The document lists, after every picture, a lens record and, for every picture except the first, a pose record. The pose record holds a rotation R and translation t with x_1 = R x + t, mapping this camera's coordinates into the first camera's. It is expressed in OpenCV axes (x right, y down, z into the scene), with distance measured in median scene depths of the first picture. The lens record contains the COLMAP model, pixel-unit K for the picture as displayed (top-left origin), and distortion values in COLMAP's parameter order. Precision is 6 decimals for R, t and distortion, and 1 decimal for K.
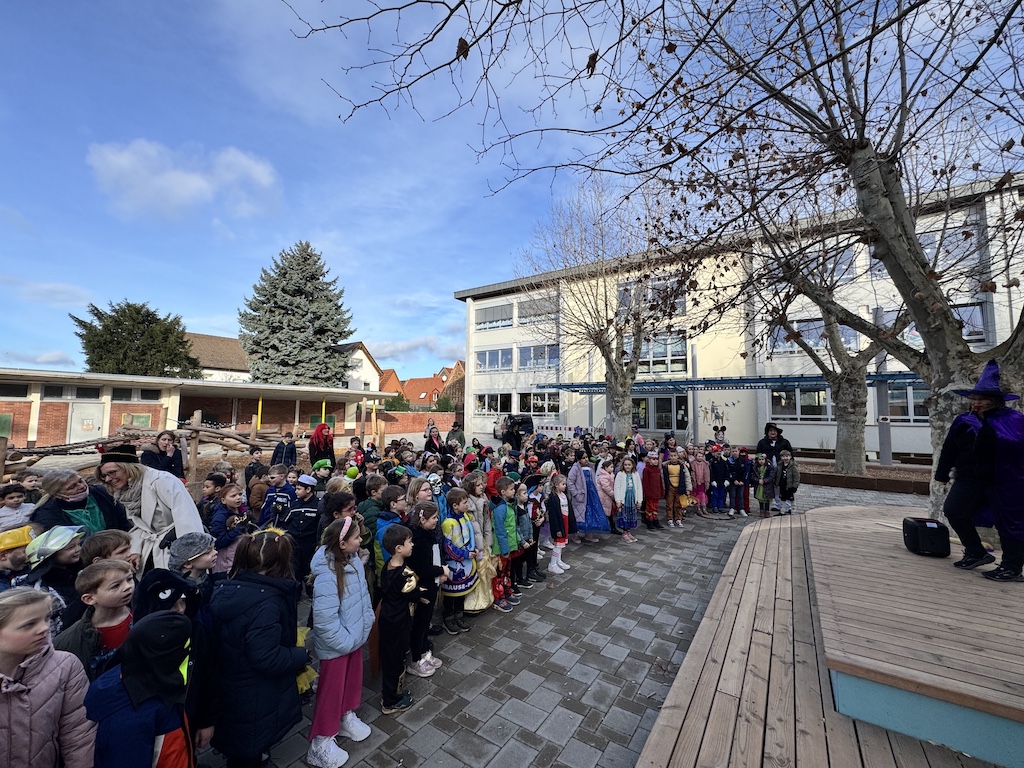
lens RADIAL K [[407.0, 0, 511.4], [0, 407.0, 383.2], [0, 0, 1]] dist [-0.002714, 0.000422]
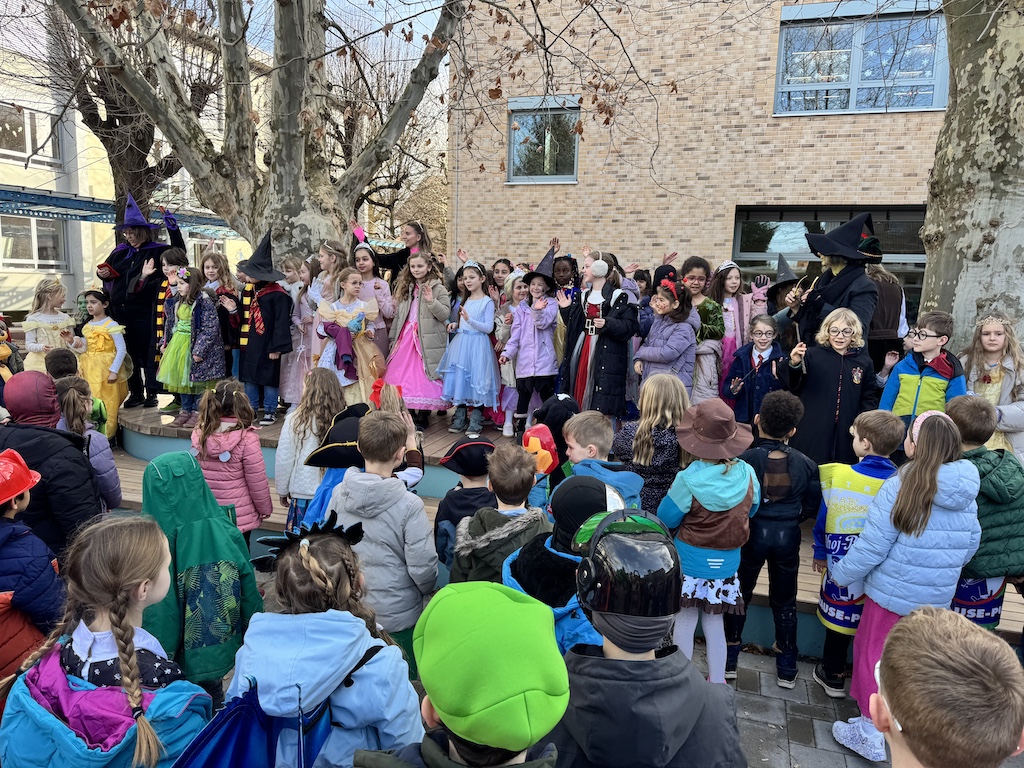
lens RADIAL K [[724.0, 0, 508.4], [0, 724.0, 385.5], [0, 0, 1]] dist [0.036798, -0.041367]
pose [[-0.281339, -0.154878, 0.947027, -0.080531], [-0.103330, 0.986041, 0.130562, 0.021912], [-0.954029, -0.061124, -0.293415, 0.208751]]
